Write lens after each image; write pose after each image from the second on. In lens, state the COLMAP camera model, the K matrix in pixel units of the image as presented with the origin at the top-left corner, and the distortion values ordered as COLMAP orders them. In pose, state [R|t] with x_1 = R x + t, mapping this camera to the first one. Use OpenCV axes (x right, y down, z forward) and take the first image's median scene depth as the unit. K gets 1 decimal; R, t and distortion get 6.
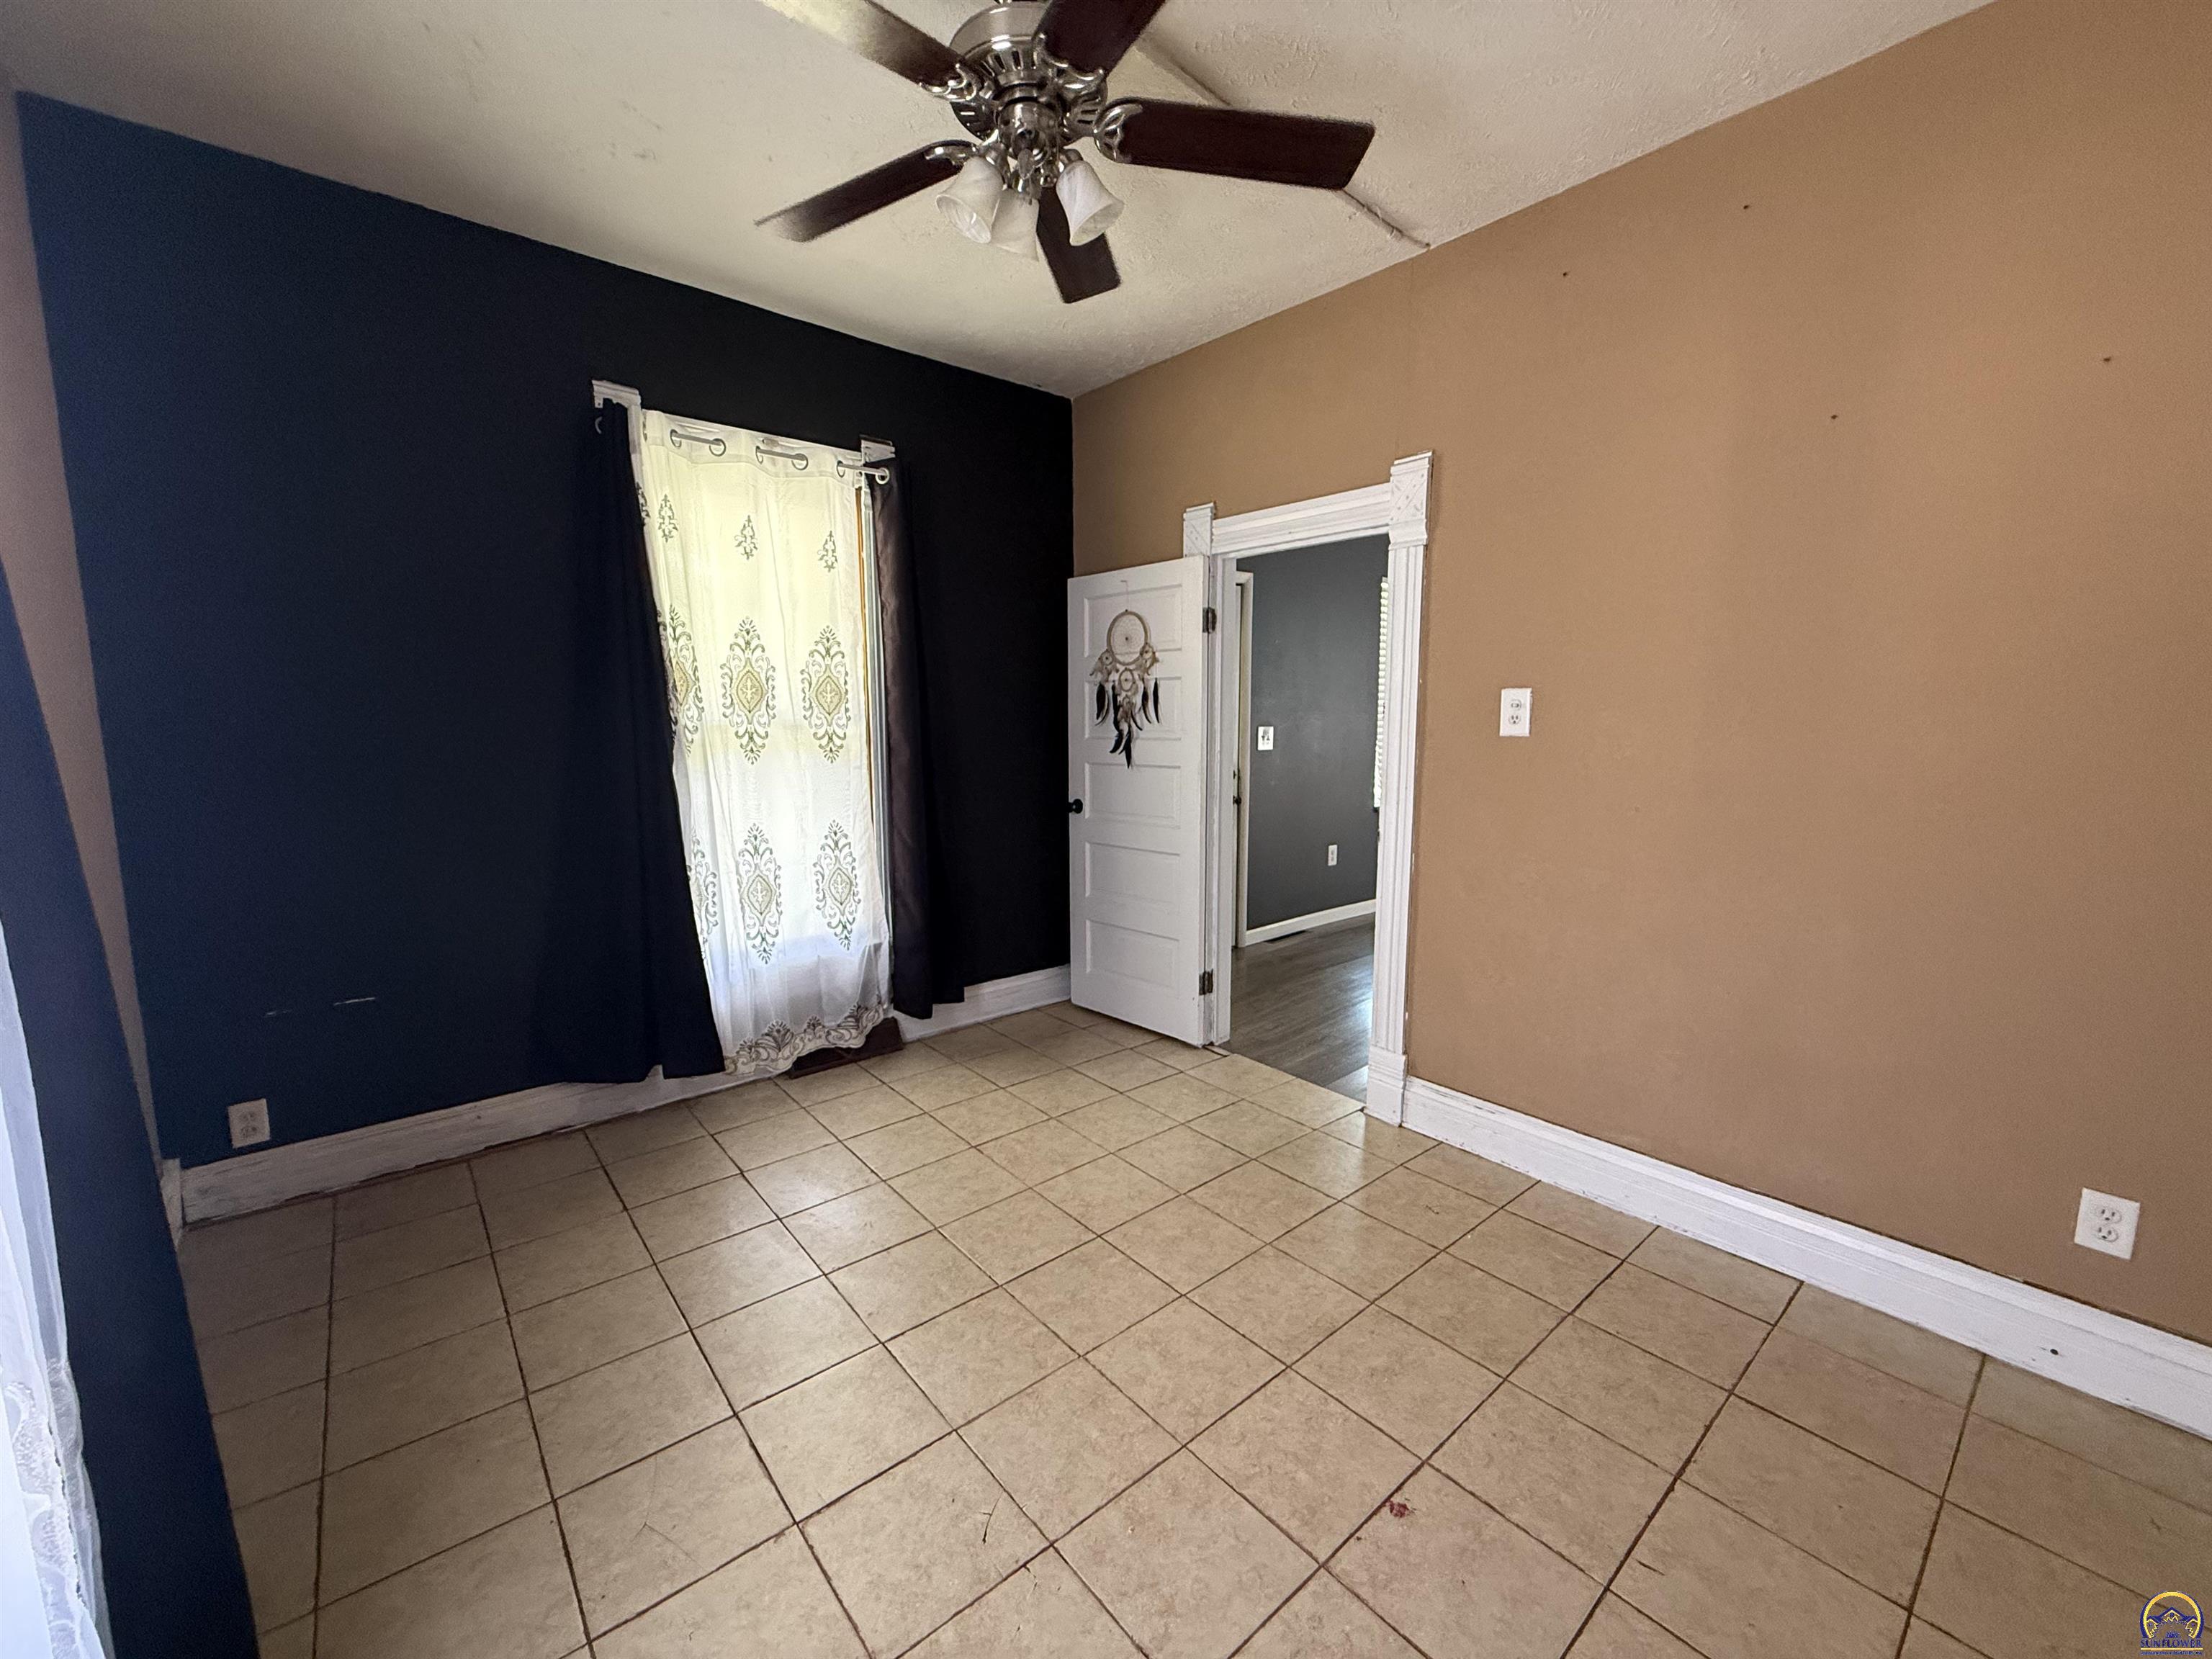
lens RADIAL K [[884.7, 0, 1098.3], [0, 884.7, 830.3], [0, 0, 1]] dist [0.000640, 0.000148]
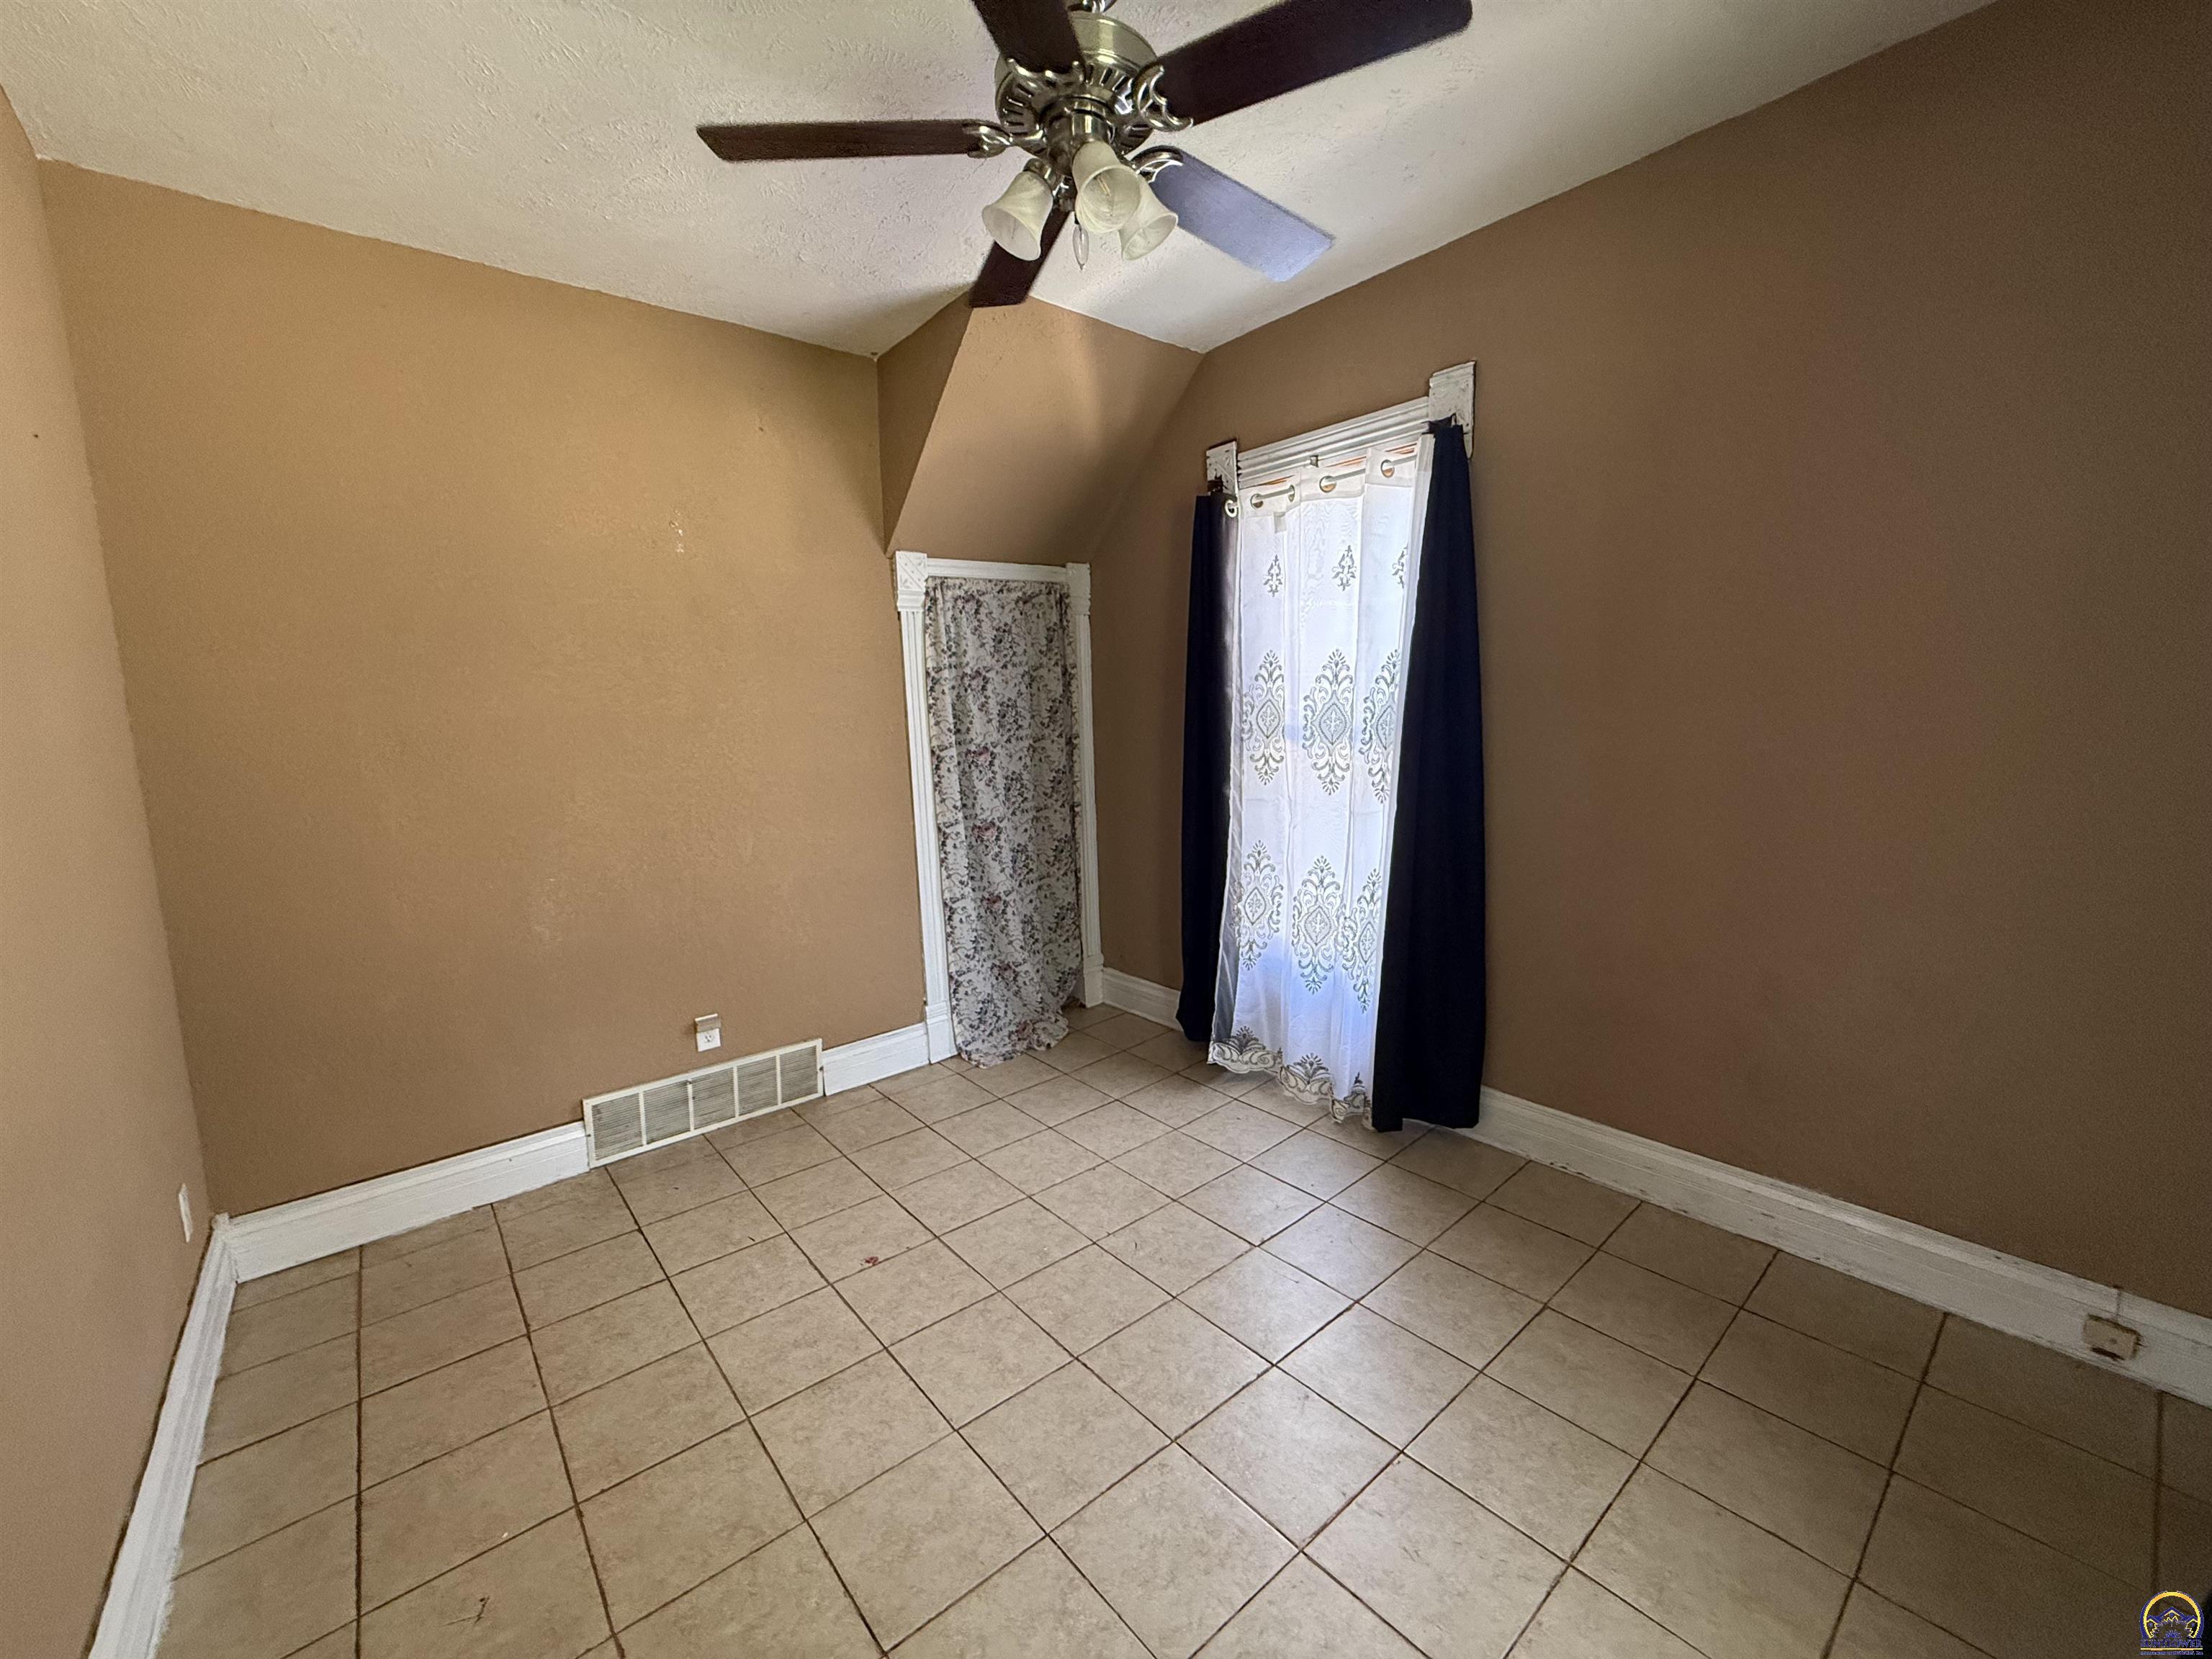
lens RADIAL K [[884.7, 0, 1099.6], [0, 884.7, 827.4], [0, 0, 1]] dist [0.000640, 0.000148]
pose [[-0.999746, 0.022540, 0.000558, -0.064321], [0.021902, 0.964958, 0.261487, -0.294875], [0.005355, 0.261433, -0.965207, 1.915973]]
